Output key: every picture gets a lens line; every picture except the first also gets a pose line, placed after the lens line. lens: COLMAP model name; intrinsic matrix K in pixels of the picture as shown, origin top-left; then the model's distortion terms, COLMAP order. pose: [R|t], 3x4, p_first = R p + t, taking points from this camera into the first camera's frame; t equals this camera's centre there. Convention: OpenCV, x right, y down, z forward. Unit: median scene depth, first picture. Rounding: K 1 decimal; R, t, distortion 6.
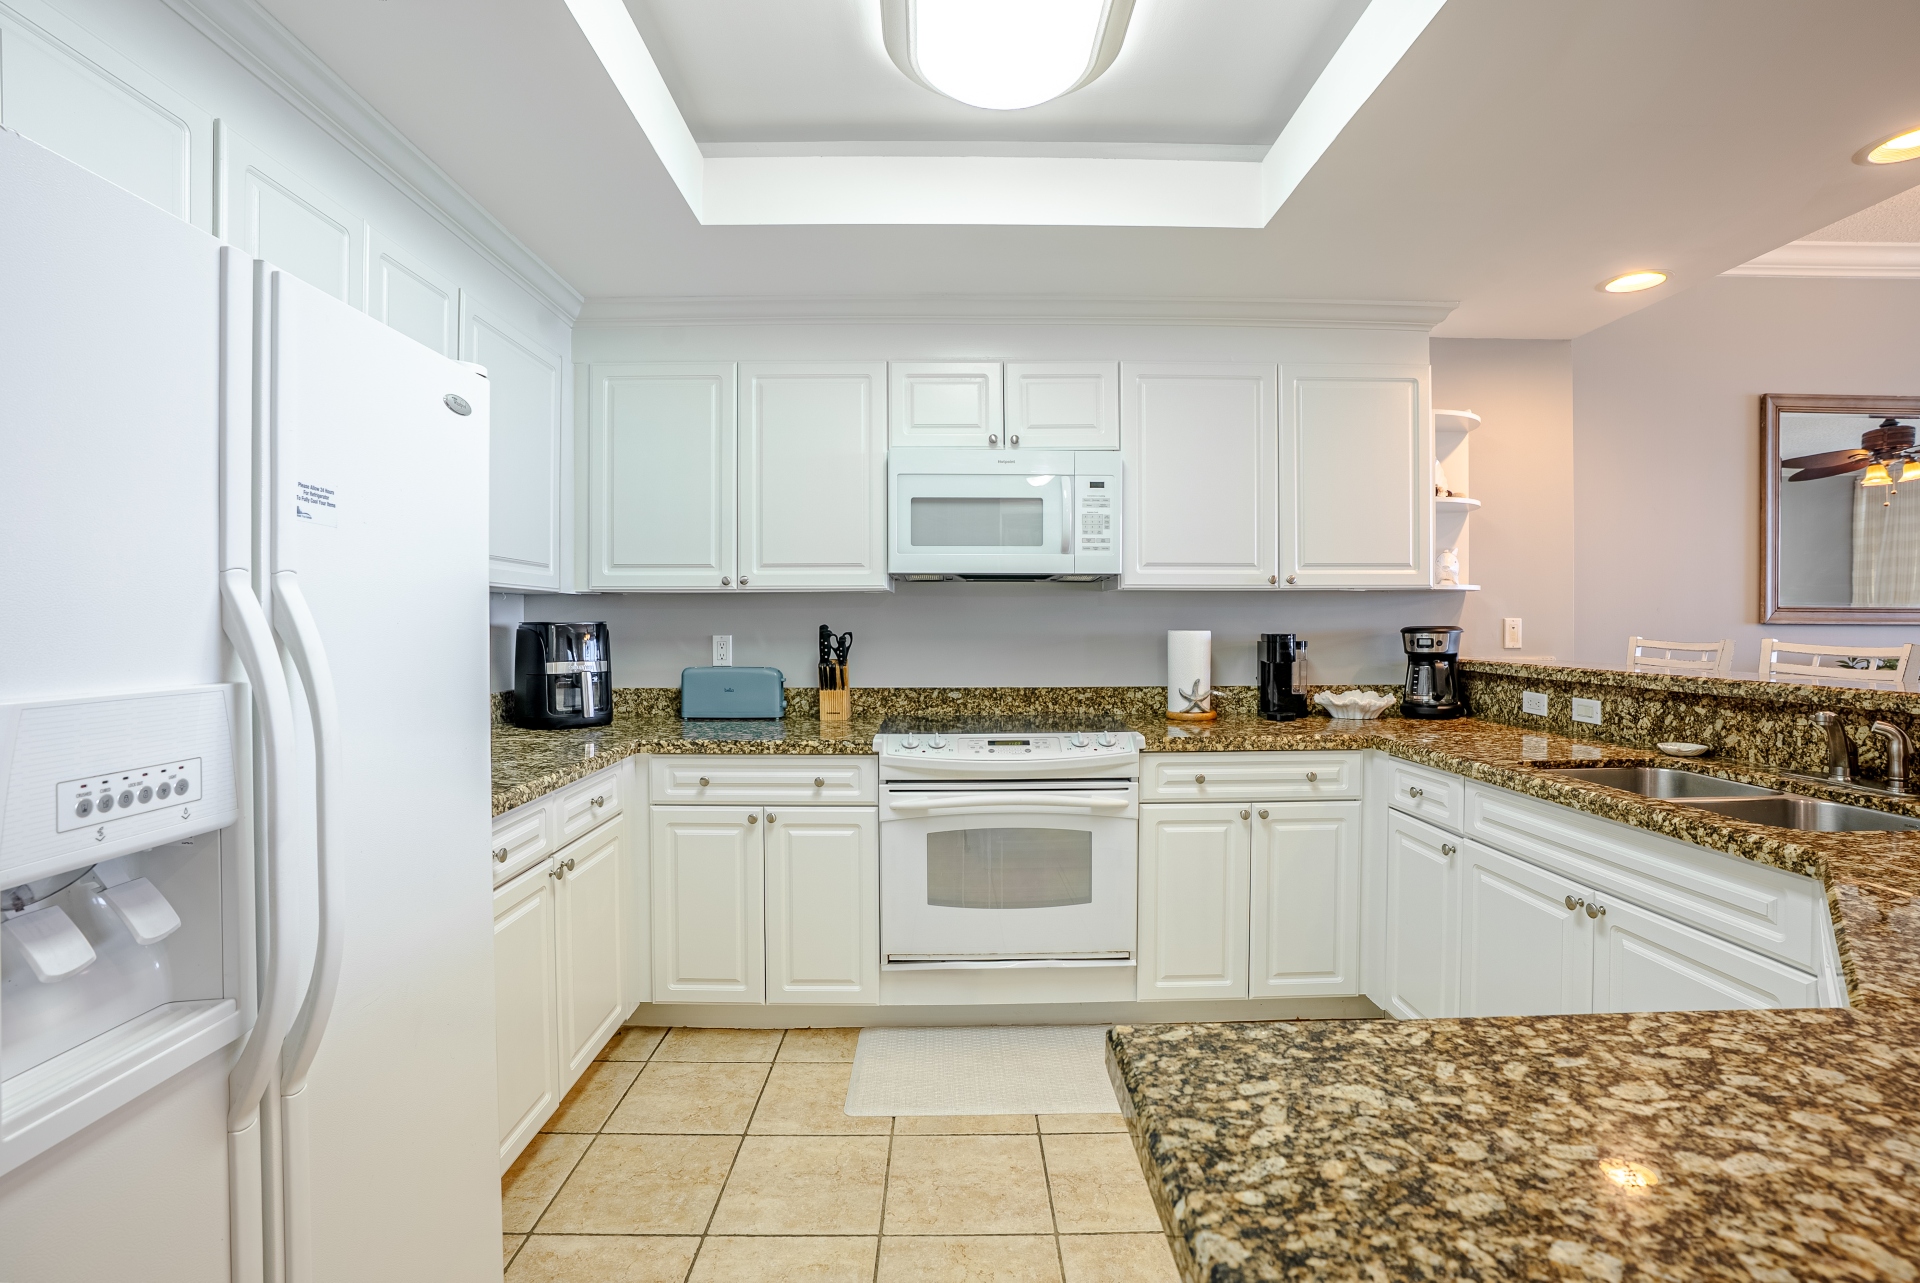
lens RADIAL K [[894.4, 0, 959.7], [0, 894.4, 632.8], [0, 0, 1]] dist [-0.063307, 0.021723]
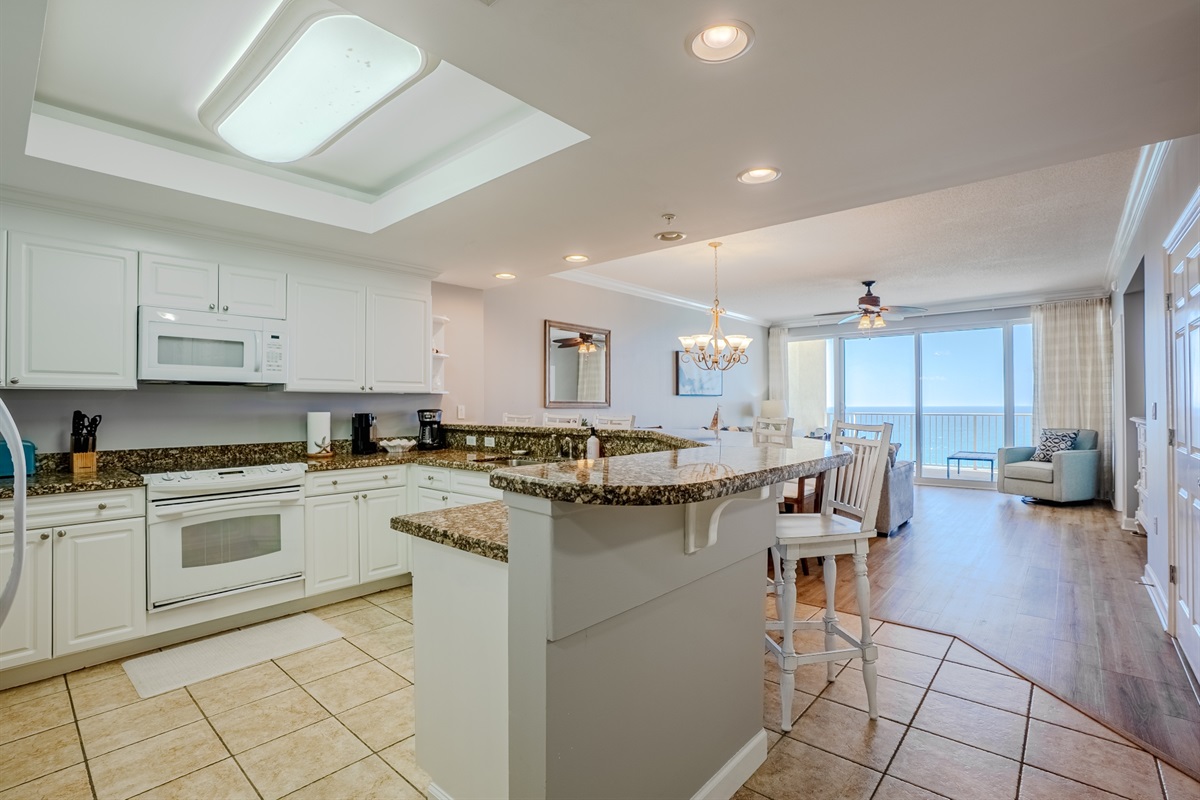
lens RADIAL K [[559.0, 0, 599.8], [0, 559.0, 394.6], [0, 0, 1]] dist [-0.063307, 0.021723]
pose [[0.674268, 0.012899, 0.738374, -0.253583], [0.012414, 0.999508, -0.028797, 0.001461], [-0.738382, 0.028583, 0.673776, -0.323871]]
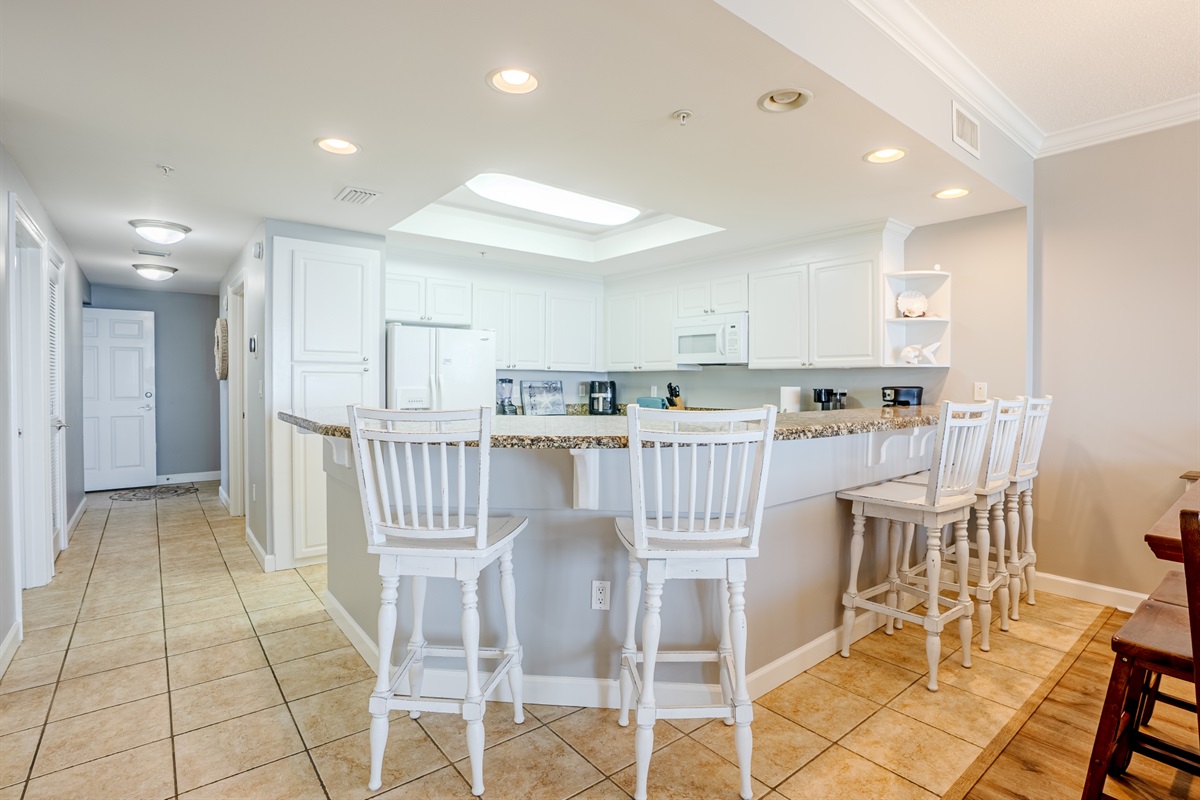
lens RADIAL K [[559.0, 0, 599.8], [0, 559.0, 394.6], [0, 0, 1]] dist [-0.063307, 0.021723]
pose [[0.616377, 0.024481, -0.787071, 1.167094], [-0.018788, 0.999689, 0.016381, 0.002559], [0.787227, 0.004690, 0.616645, -0.238580]]
